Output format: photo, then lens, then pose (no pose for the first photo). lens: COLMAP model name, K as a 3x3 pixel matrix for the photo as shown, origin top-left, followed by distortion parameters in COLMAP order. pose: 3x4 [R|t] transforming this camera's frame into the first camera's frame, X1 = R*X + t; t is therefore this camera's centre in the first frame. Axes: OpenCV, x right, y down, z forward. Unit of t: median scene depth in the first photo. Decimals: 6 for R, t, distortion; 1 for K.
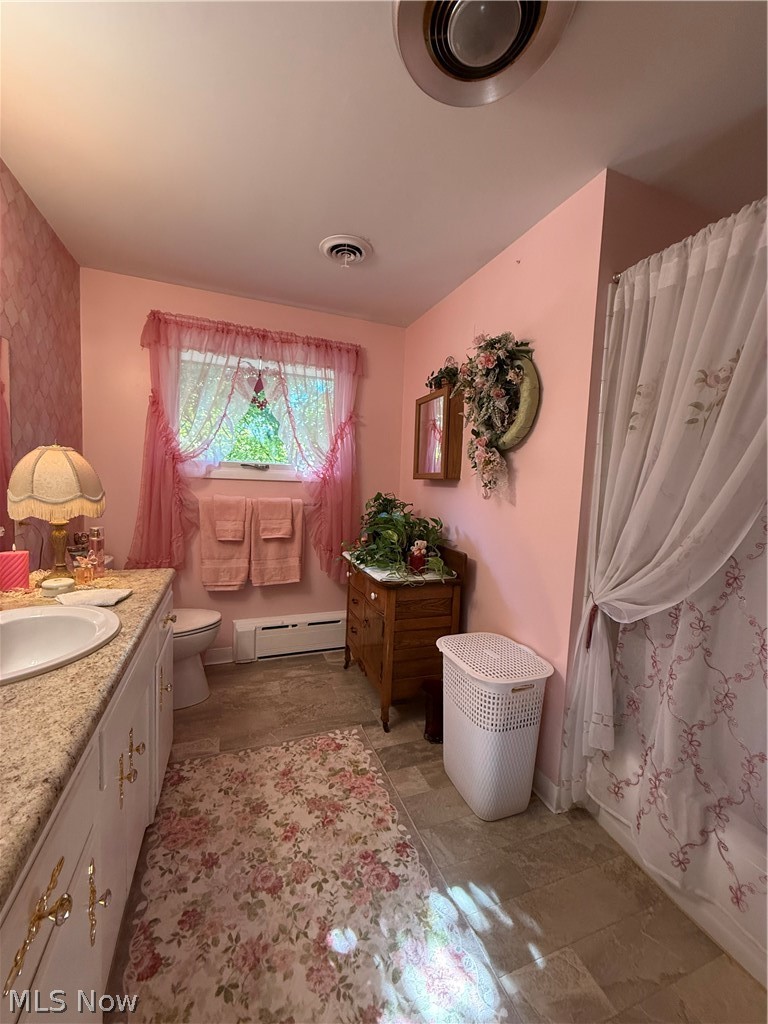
lens RADIAL K [[408.0, 0, 384.2], [0, 408.0, 512.3], [0, 0, 1]] dist [0.000788, 0.000201]
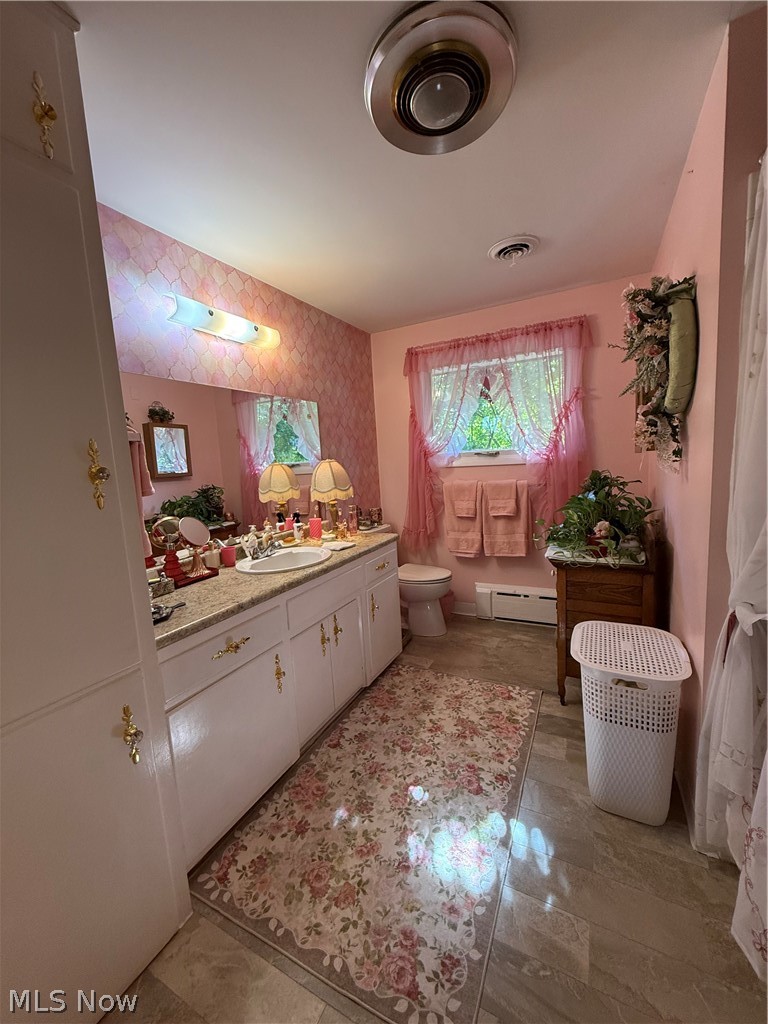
lens RADIAL K [[408.0, 0, 383.2], [0, 408.0, 514.6], [0, 0, 1]] dist [0.000788, 0.000201]
pose [[0.660384, 0.022254, -0.750598, 0.513202], [0.021401, 0.998597, 0.048437, -0.003146], [0.750623, -0.048051, 0.658981, 0.001351]]
